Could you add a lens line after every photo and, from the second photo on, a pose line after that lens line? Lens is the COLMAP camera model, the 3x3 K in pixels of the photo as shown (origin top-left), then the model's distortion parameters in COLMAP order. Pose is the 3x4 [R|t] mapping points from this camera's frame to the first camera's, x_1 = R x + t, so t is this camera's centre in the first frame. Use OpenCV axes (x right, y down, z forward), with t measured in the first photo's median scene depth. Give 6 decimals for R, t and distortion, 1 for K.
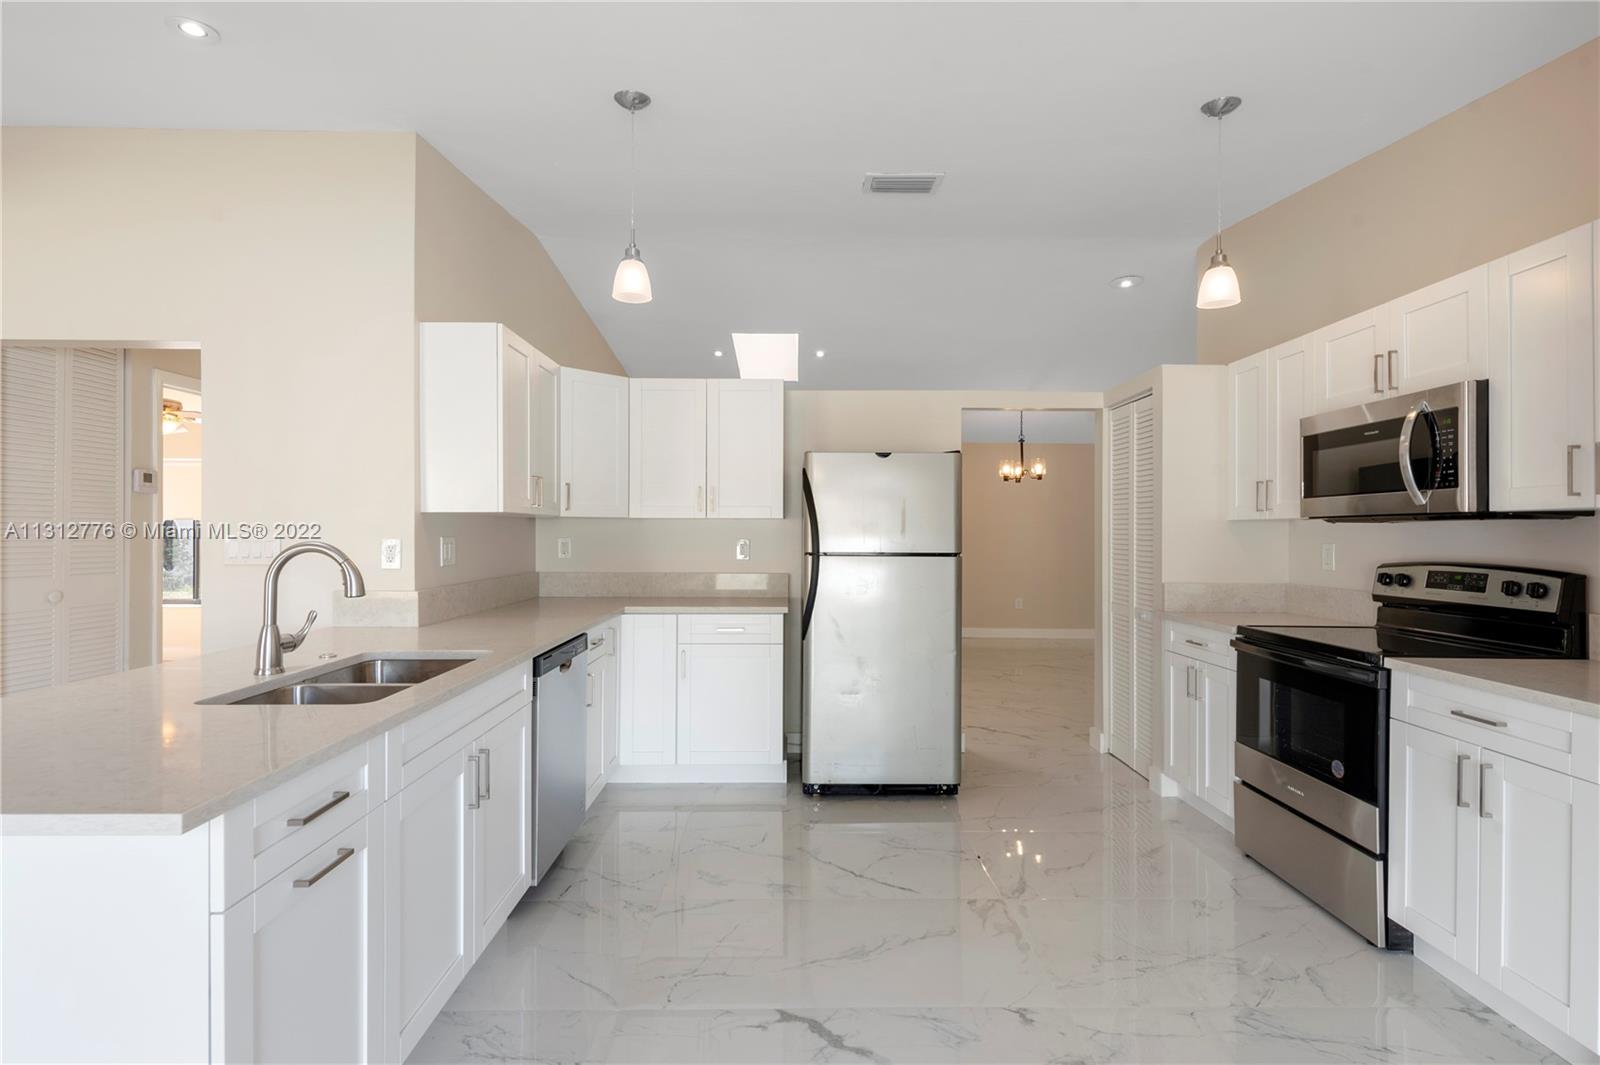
lens RADIAL K [[763.7, 0, 808.7], [0, 763.7, 532.7], [0, 0, 1]] dist [0.018986, -0.005766]
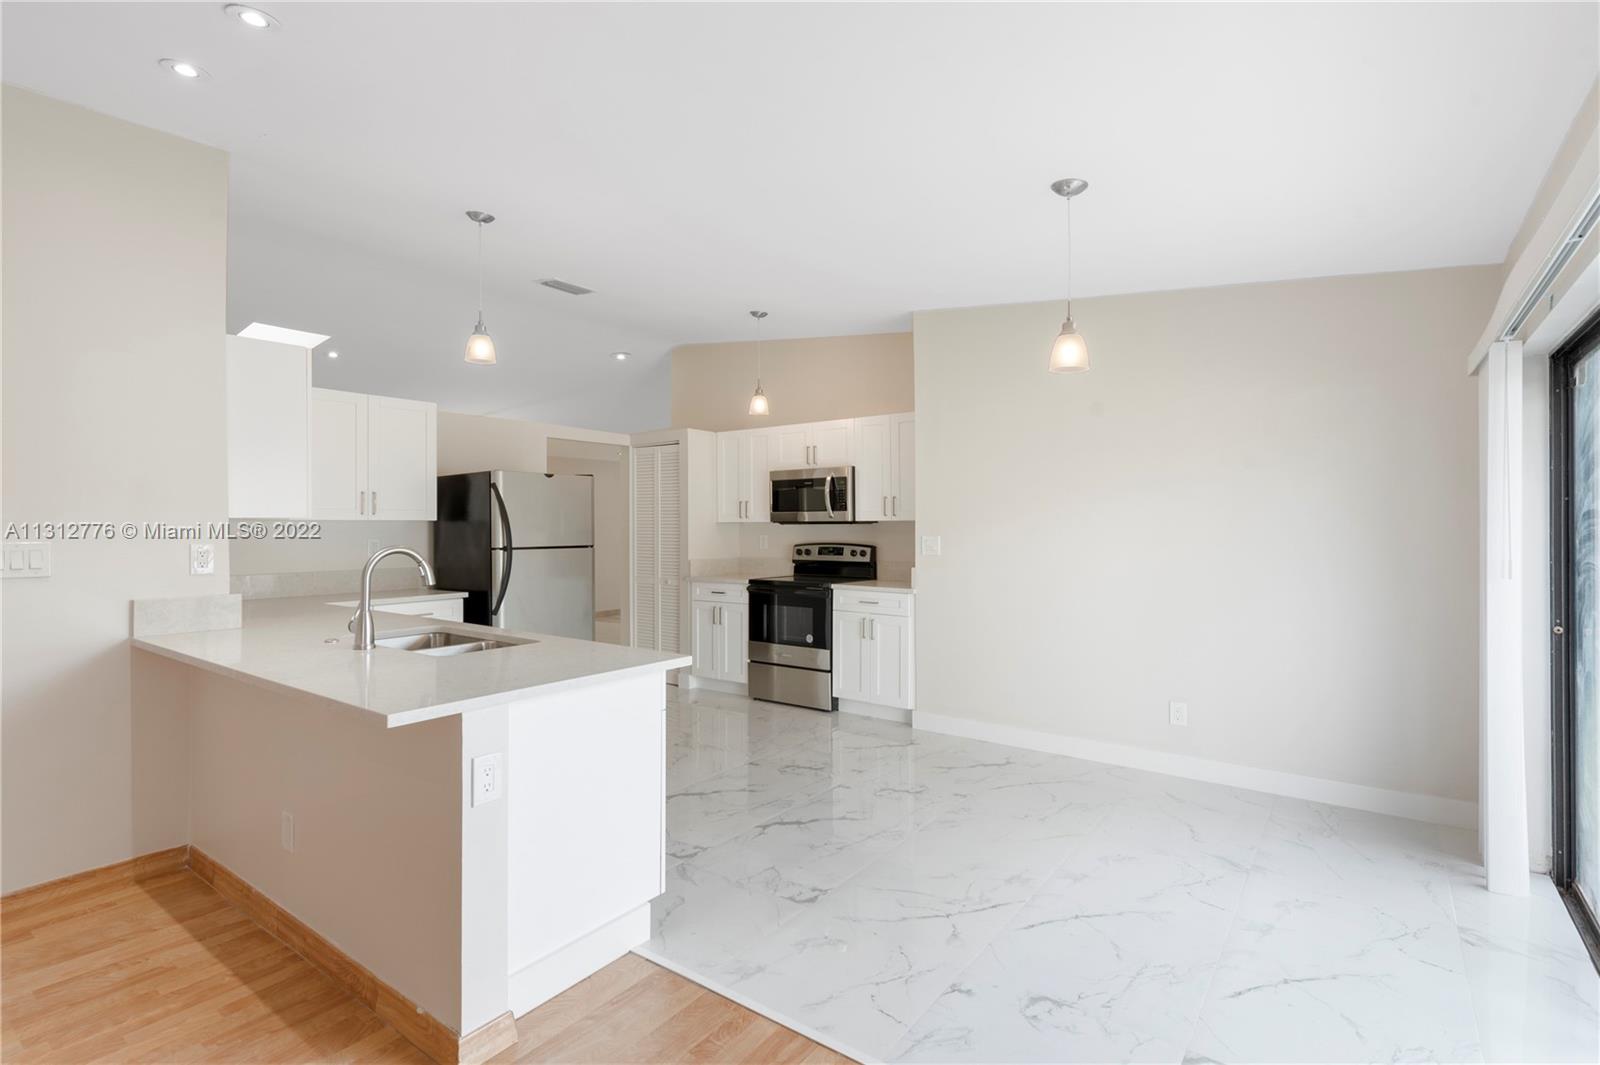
lens RADIAL K [[763.7, 0, 809.9], [0, 763.7, 521.9], [0, 0, 1]] dist [0.018986, -0.005766]
pose [[0.598998, -0.000640, 0.800750, -0.870361], [0.003972, 0.999990, -0.002171, -0.015549], [-0.800741, 0.004481, 0.598994, -0.248321]]
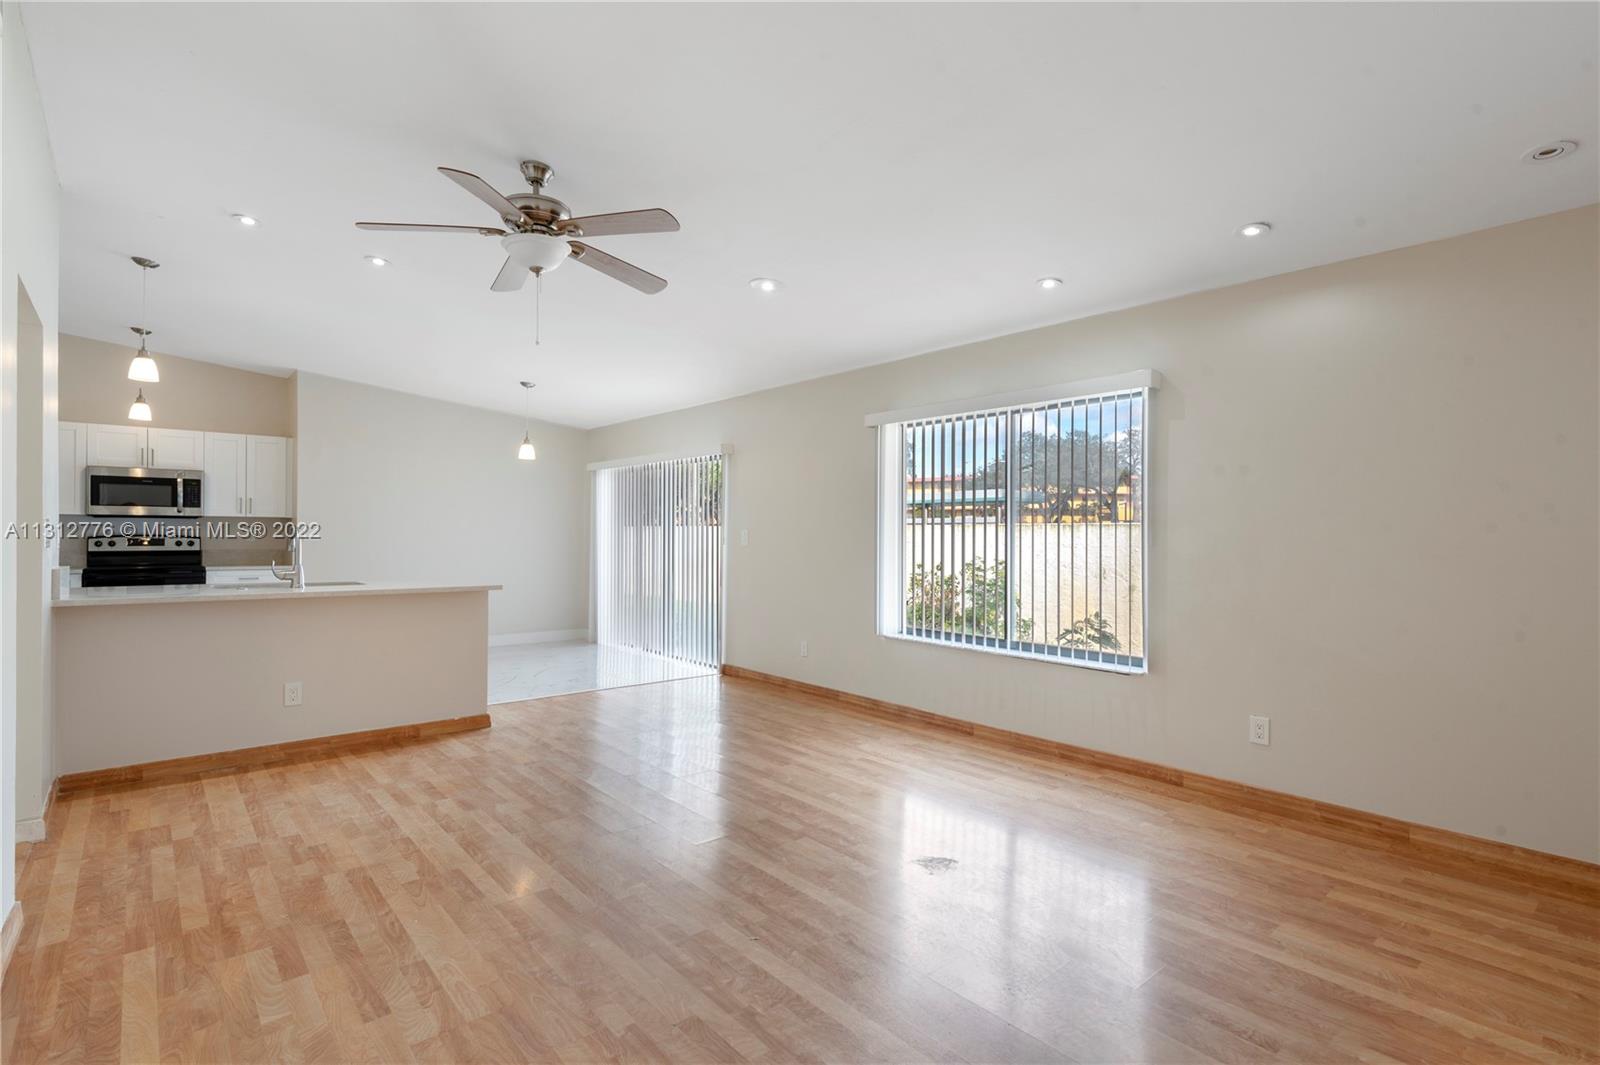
lens RADIAL K [[763.7, 0, 802.9], [0, 763.7, 539.9], [0, 0, 1]] dist [0.018986, -0.005766]
pose [[-0.641576, -0.013802, 0.766936, -2.194326], [-0.008110, 0.999904, 0.011210, 0.008753], [-0.767017, 0.000973, -0.641626, 0.876504]]
